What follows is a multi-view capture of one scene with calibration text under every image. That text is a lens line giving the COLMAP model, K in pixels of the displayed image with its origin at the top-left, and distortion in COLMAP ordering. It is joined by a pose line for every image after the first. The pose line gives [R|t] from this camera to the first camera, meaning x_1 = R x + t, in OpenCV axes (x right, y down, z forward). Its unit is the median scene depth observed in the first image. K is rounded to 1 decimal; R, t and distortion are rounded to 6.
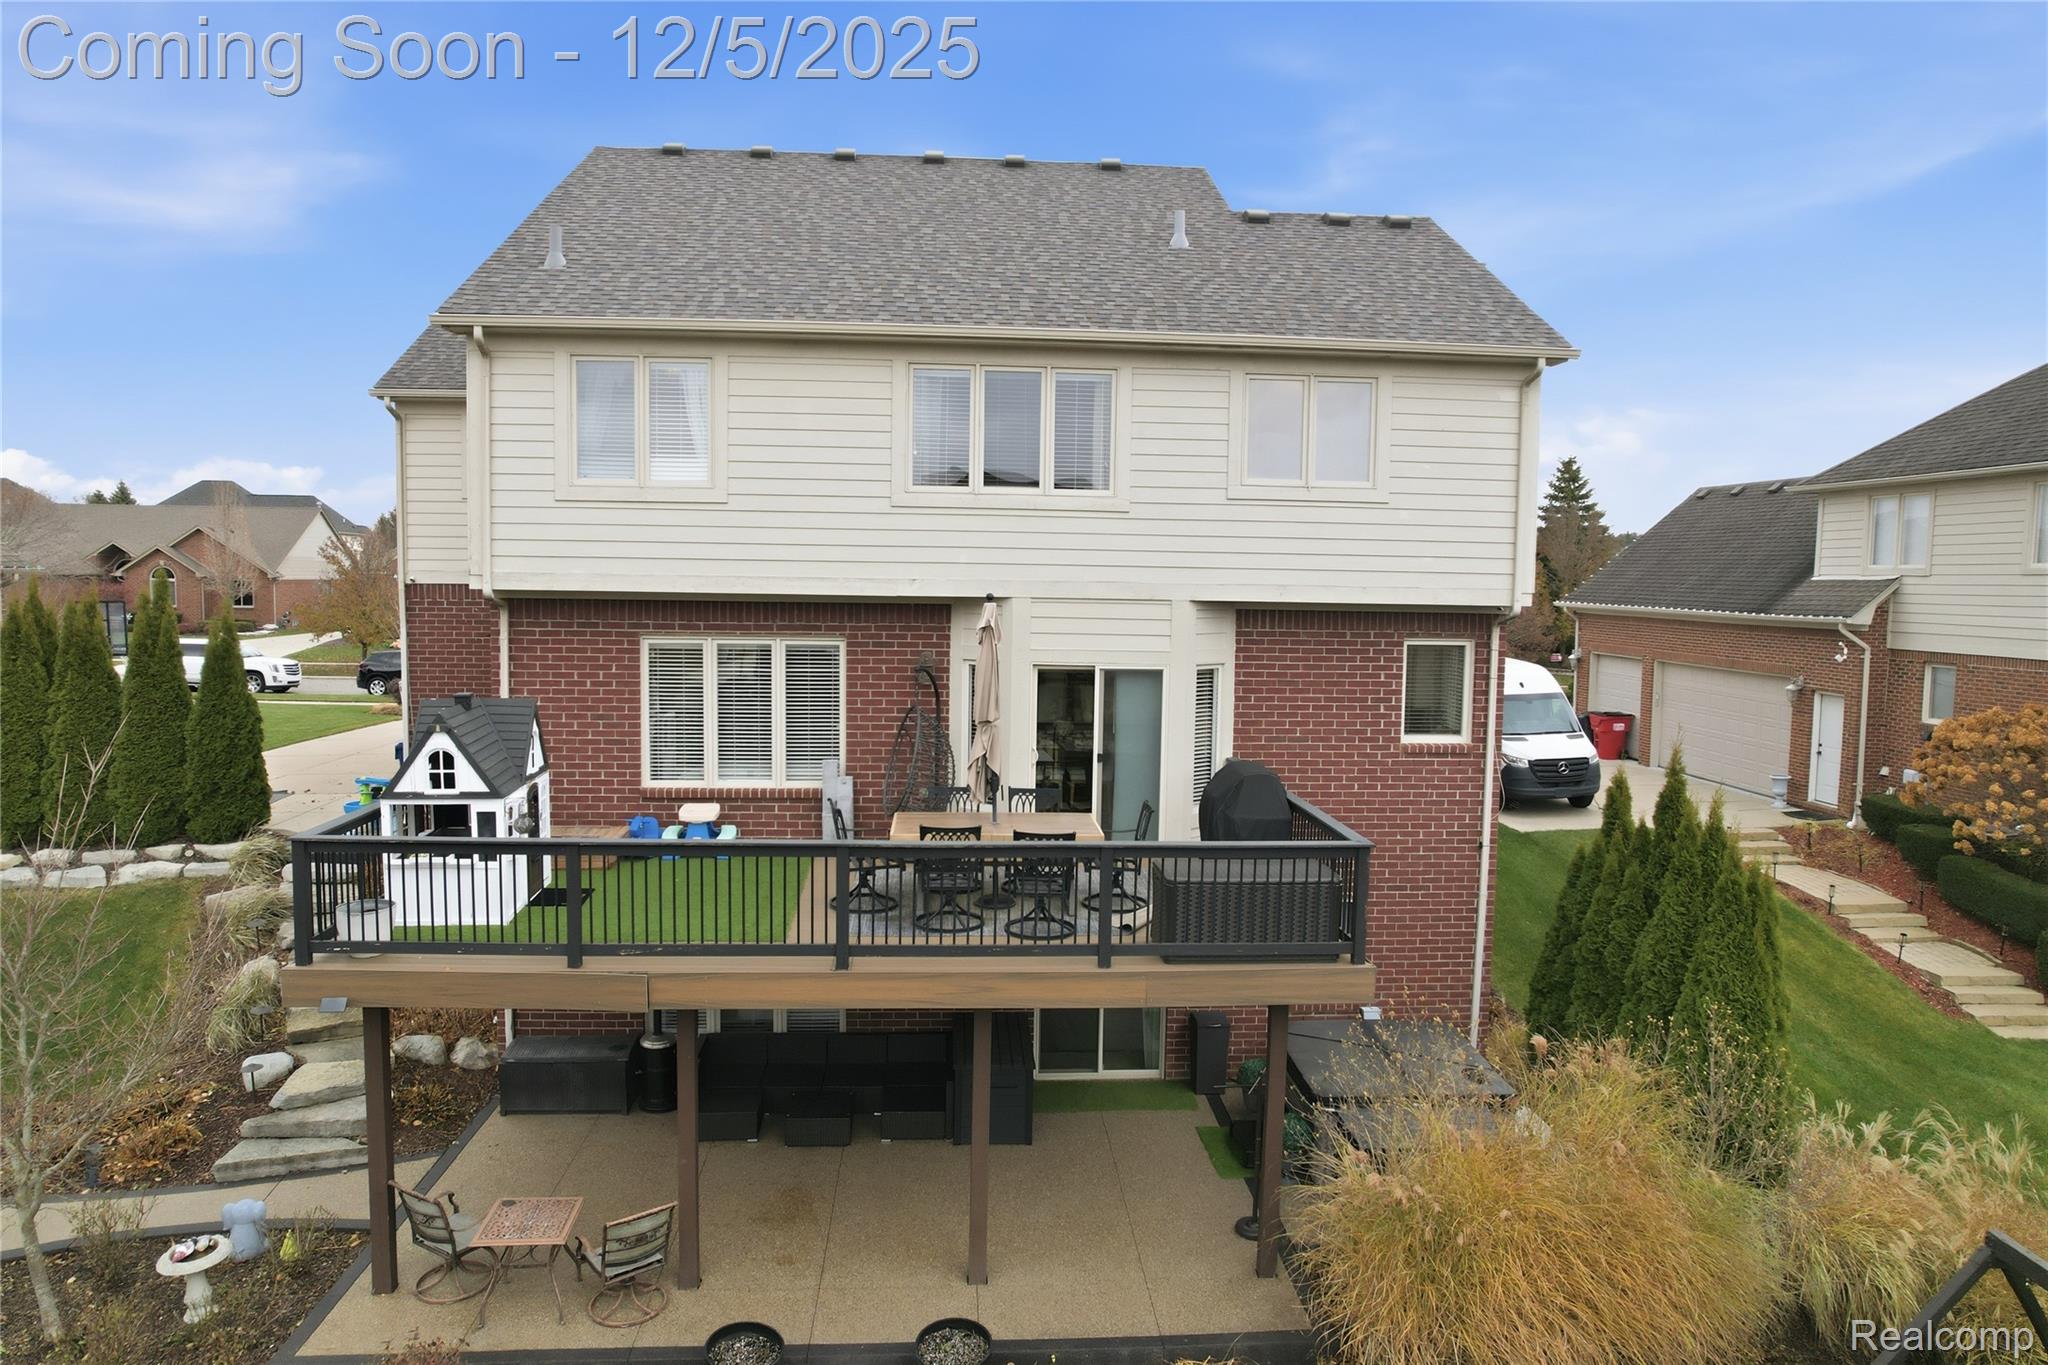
lens RADIAL K [[1299.0, 0, 1024.0], [0, 1299.0, 682.5], [0, 0, 1]] dist [-0.058405, 0.051114]
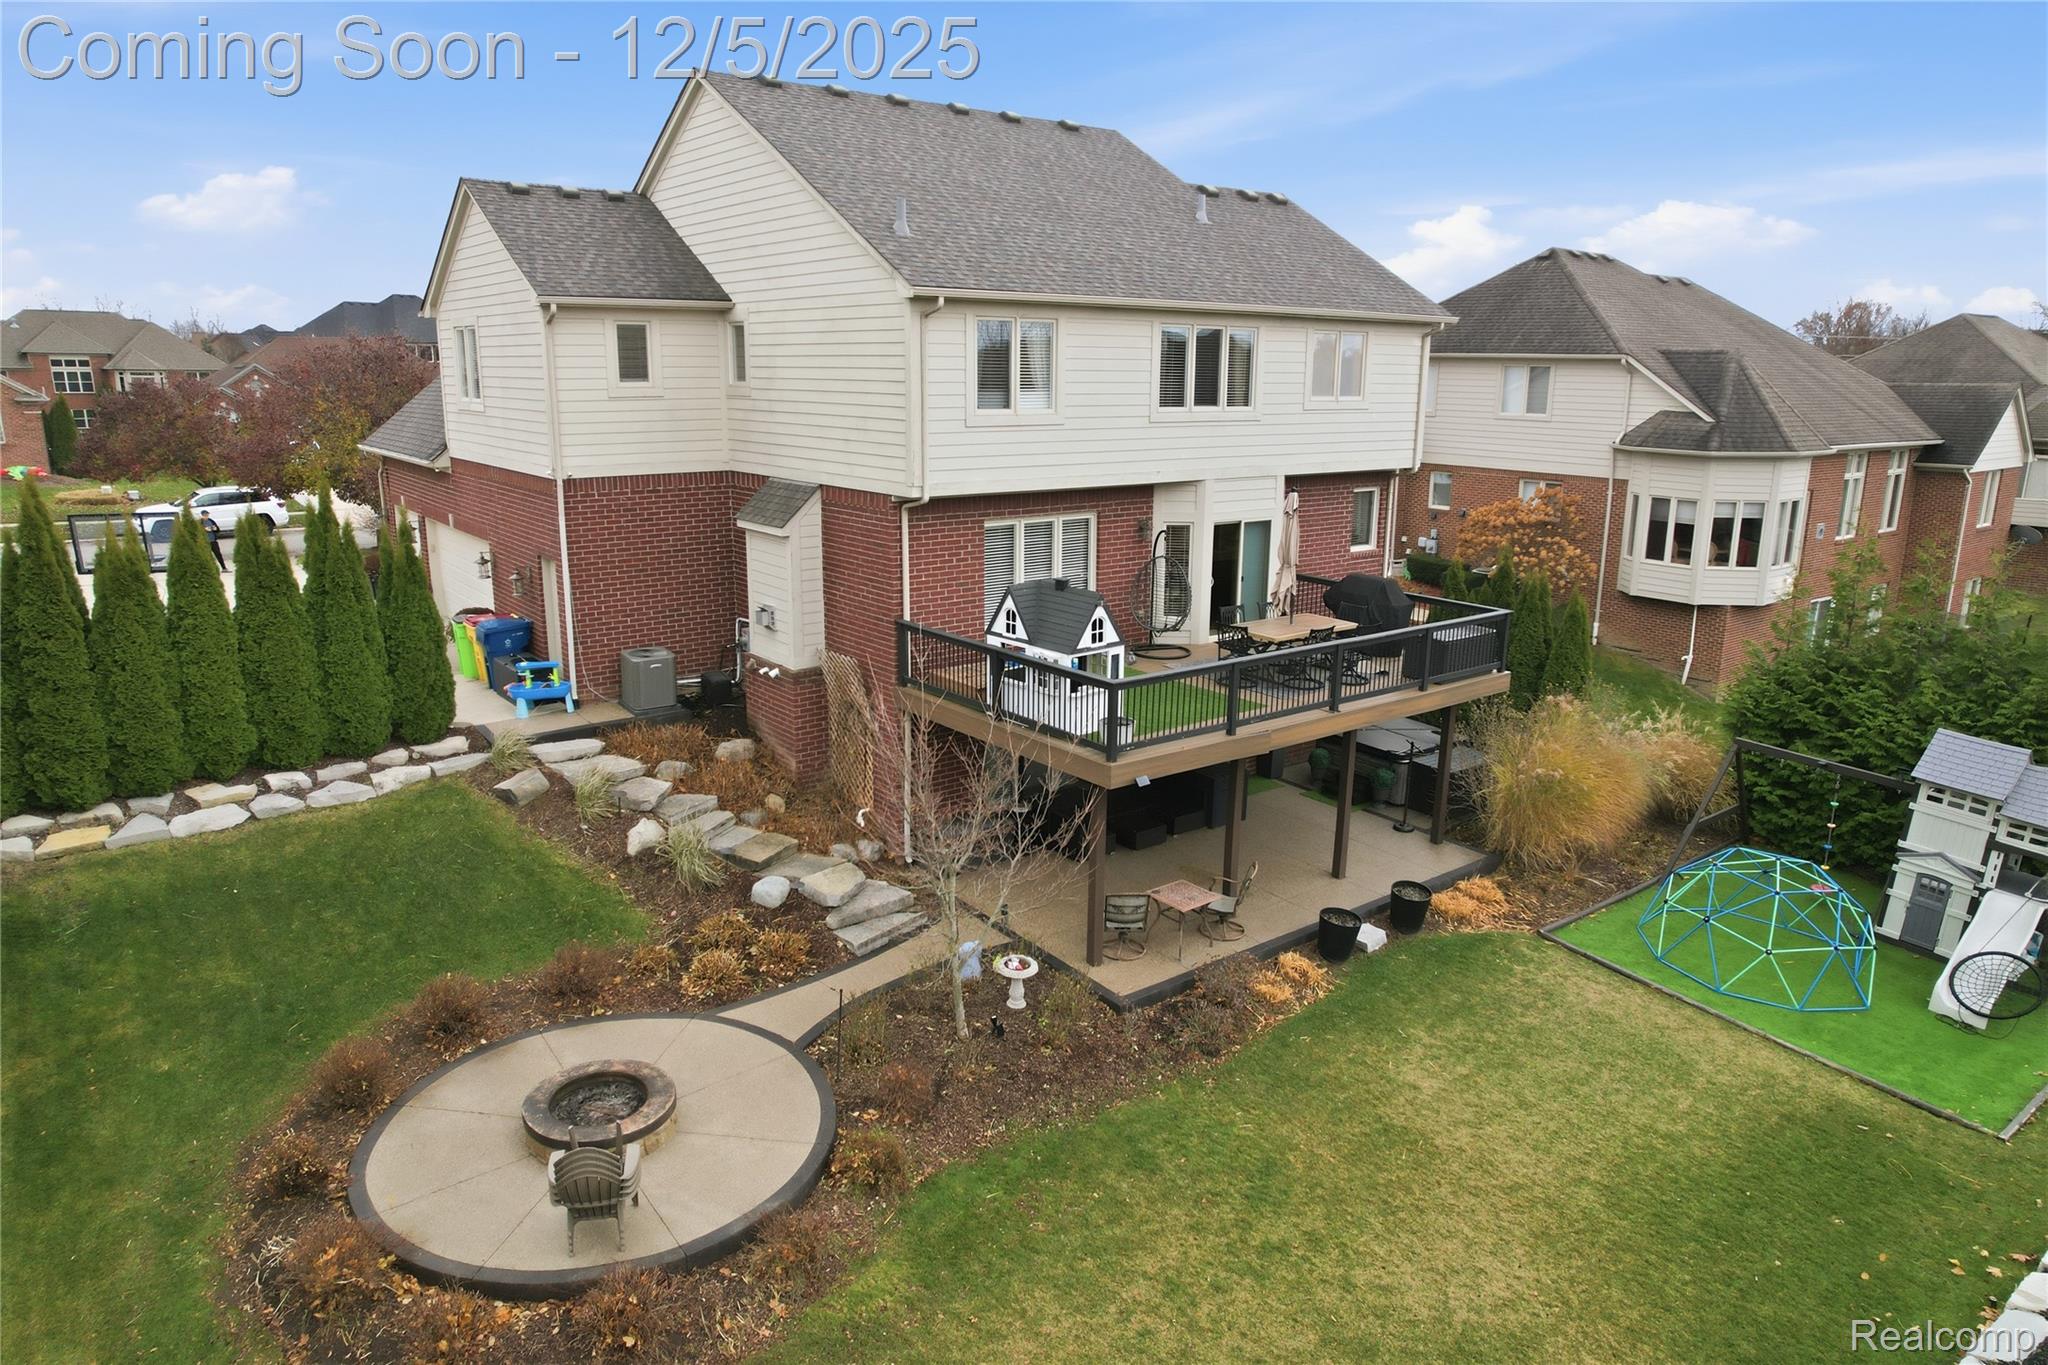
lens RADIAL K [[1299.0, 0, 1024.0], [0, 1299.0, 682.5], [0, 0, 1]] dist [-0.058405, 0.051114]
pose [[0.830880, -0.139912, 0.538575, -1.005378], [0.048683, 0.982440, 0.180115, -0.112006], [-0.554318, -0.123435, 0.823101, -0.157559]]
